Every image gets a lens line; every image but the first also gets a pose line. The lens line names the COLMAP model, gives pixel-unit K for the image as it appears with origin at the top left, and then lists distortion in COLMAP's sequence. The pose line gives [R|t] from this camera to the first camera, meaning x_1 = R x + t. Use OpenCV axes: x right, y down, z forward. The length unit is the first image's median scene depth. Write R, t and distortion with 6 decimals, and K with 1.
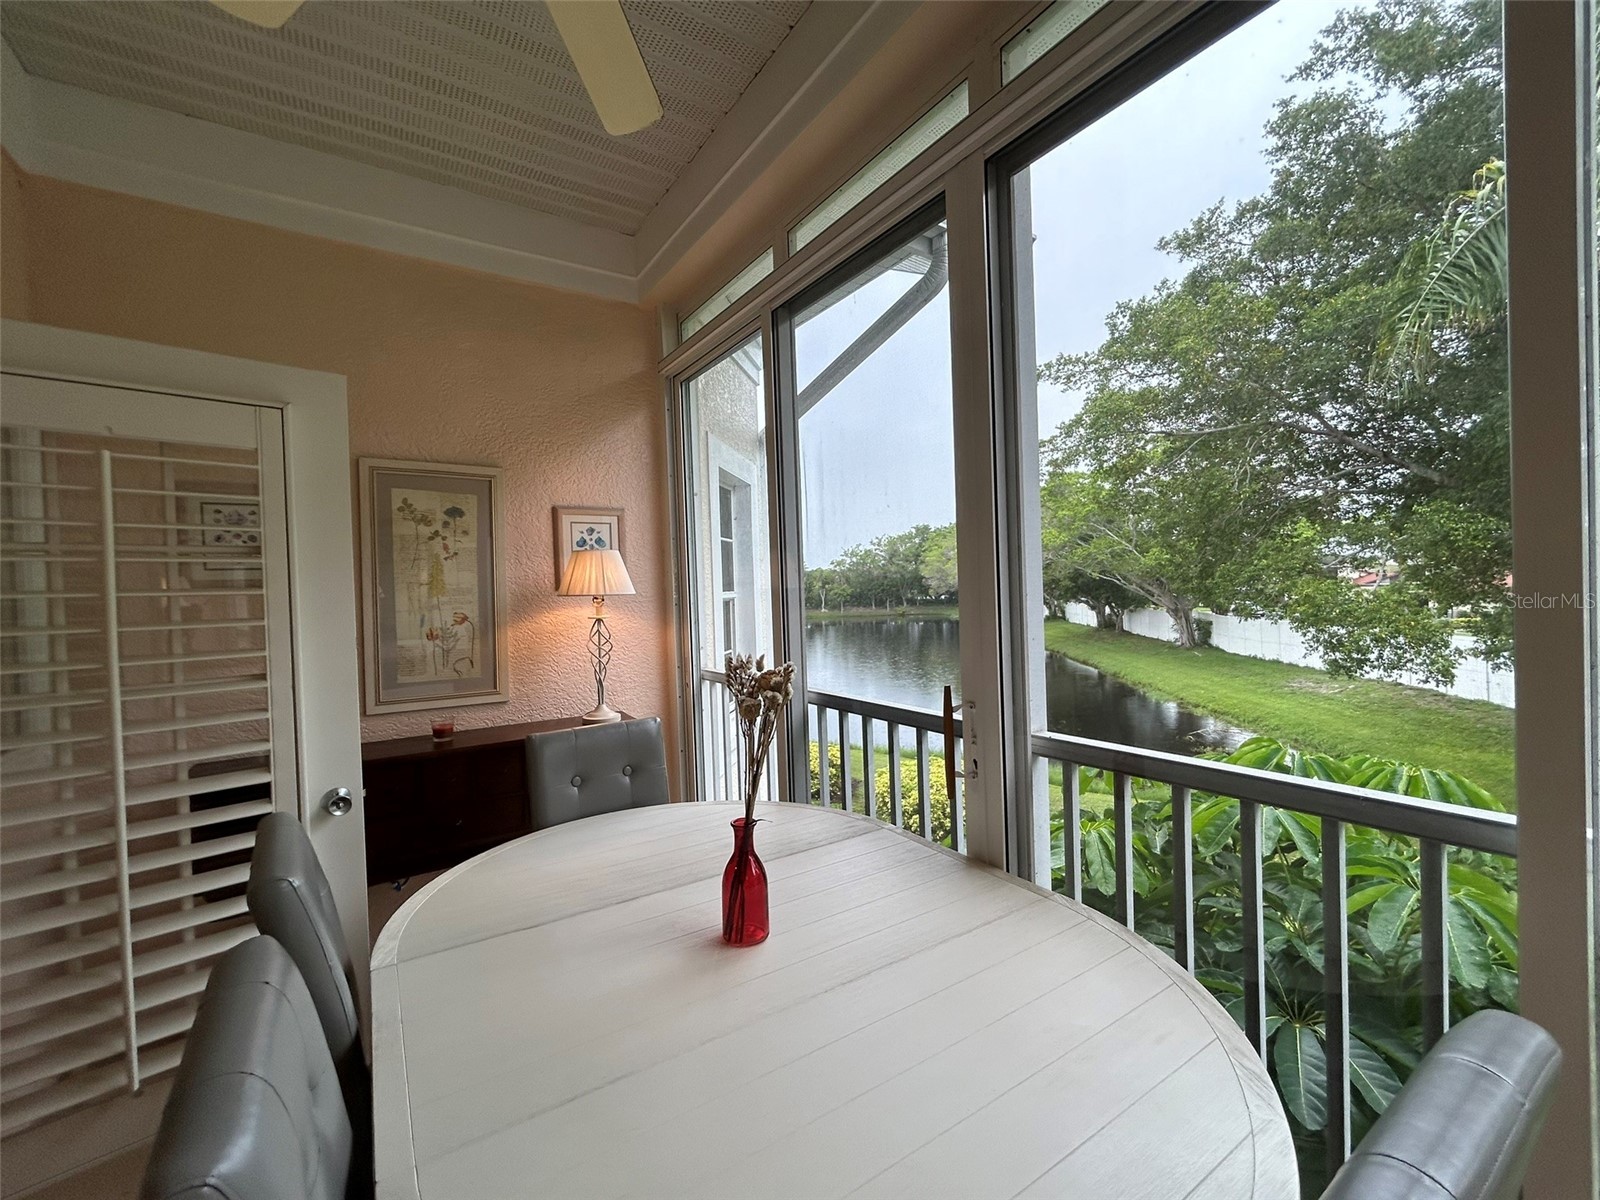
lens RADIAL K [[668.7, 0, 795.7], [0, 668.7, 599.4], [0, 0, 1]] dist [0.001233, 0.000174]
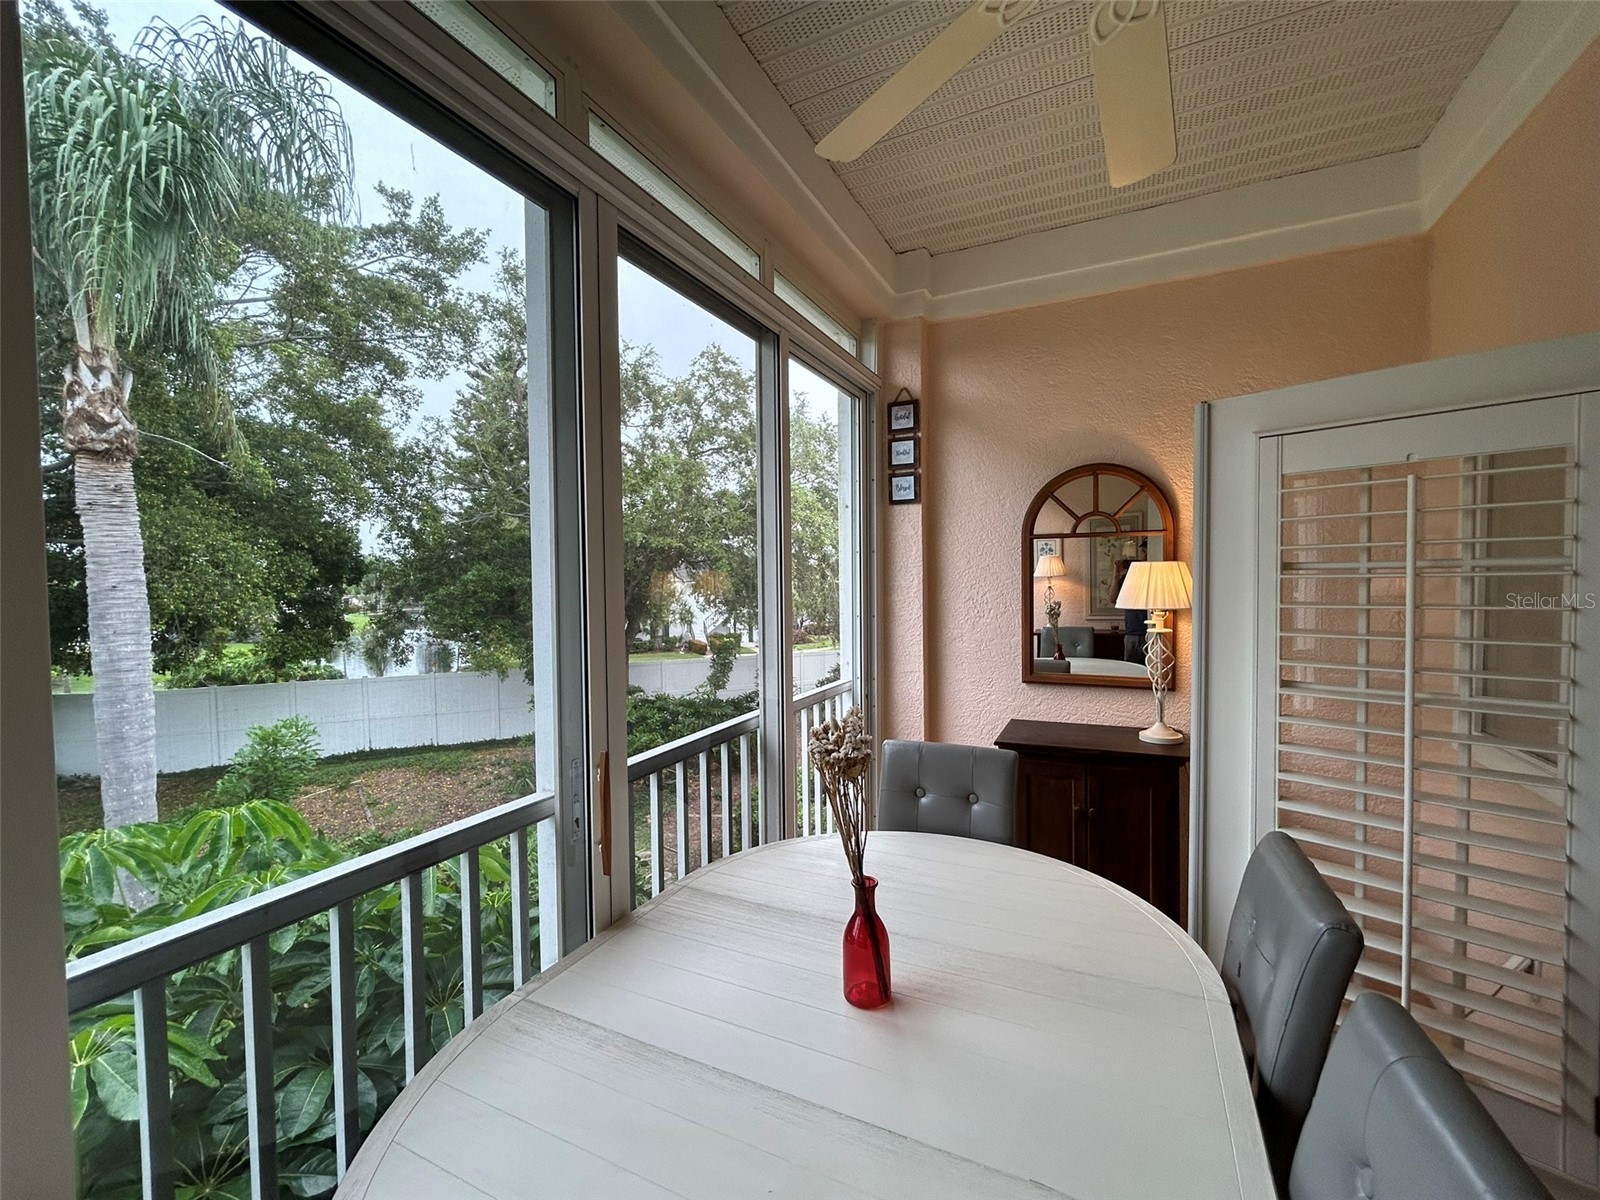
lens RADIAL K [[668.7, 0, 795.7], [0, 668.7, 599.4], [0, 0, 1]] dist [0.001233, 0.000174]
pose [[-0.506190, 0.015012, 0.862291, -0.411328], [0.042763, 0.999055, 0.007710, -0.043172], [-0.861361, 0.040777, -0.506354, 0.733315]]
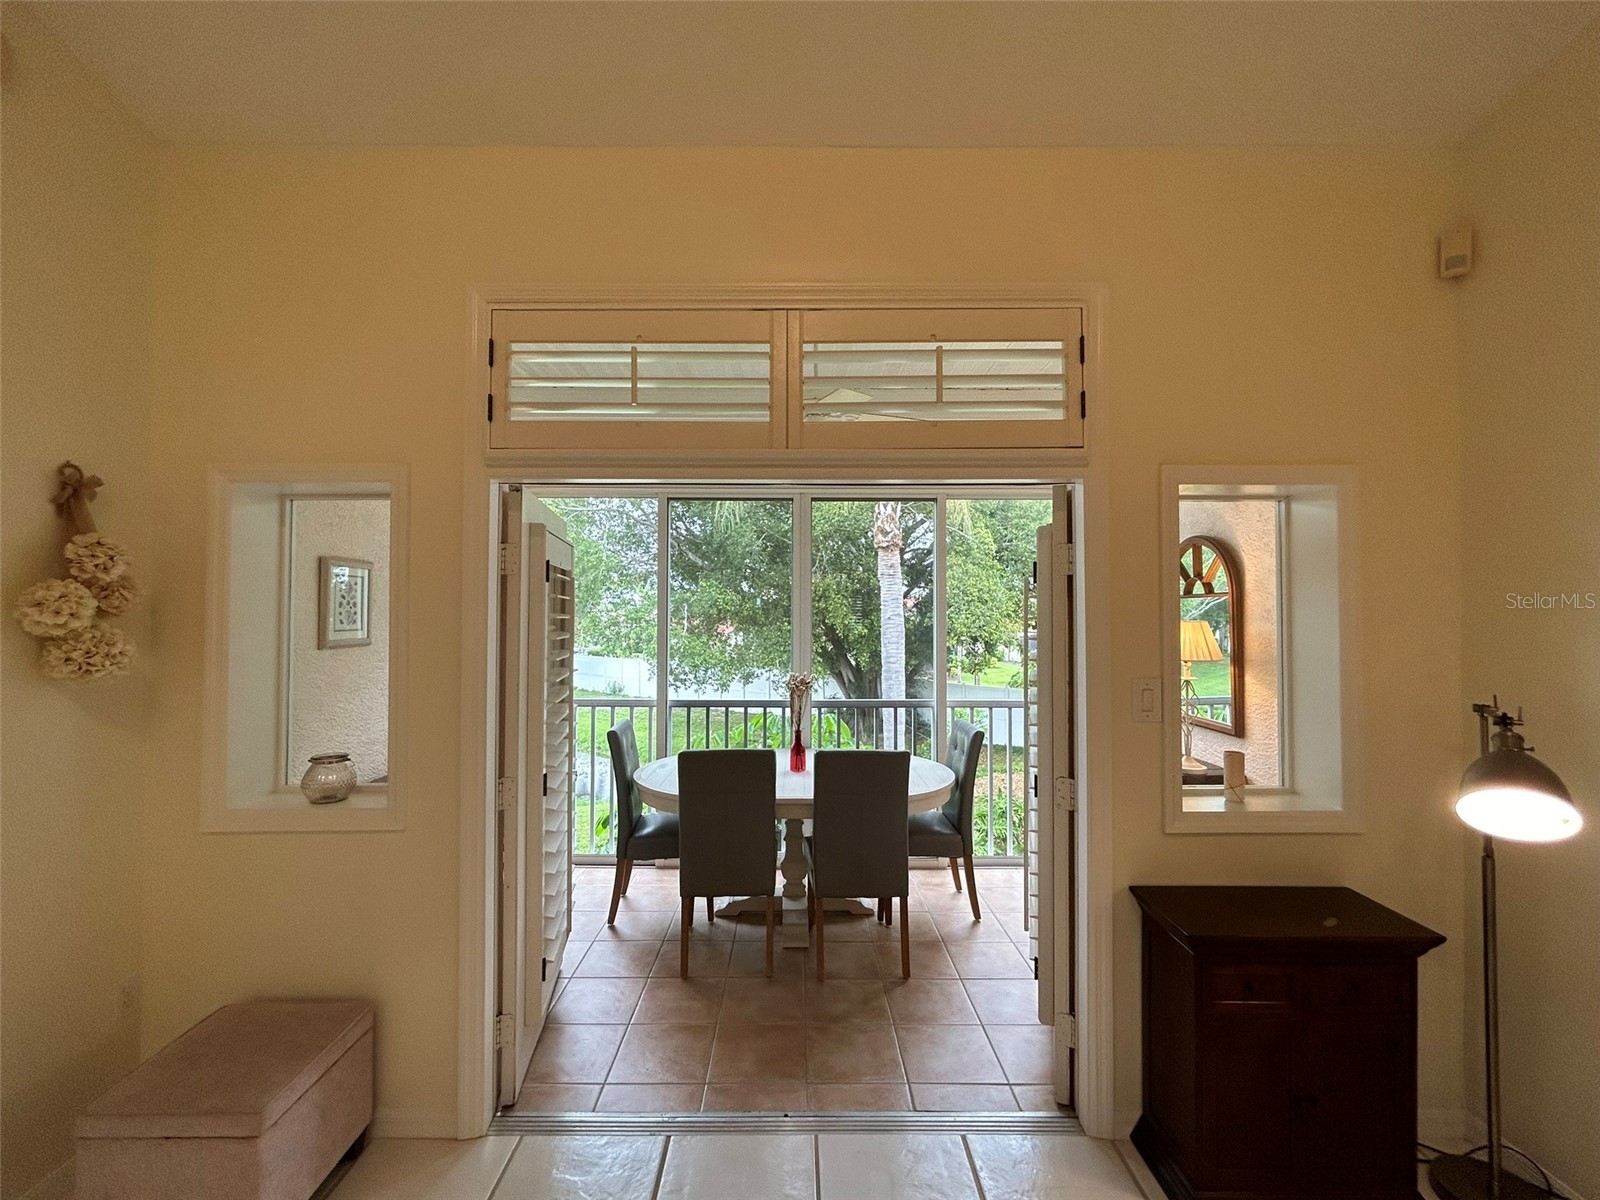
lens RADIAL K [[668.7, 0, 795.7], [0, 668.7, 599.4], [0, 0, 1]] dist [0.001233, 0.000174]
pose [[0.548427, 0.053626, 0.834477, -1.180092], [-0.009197, 0.998268, -0.058107, -0.030684], [-0.836148, 0.024192, 0.547970, -0.273075]]
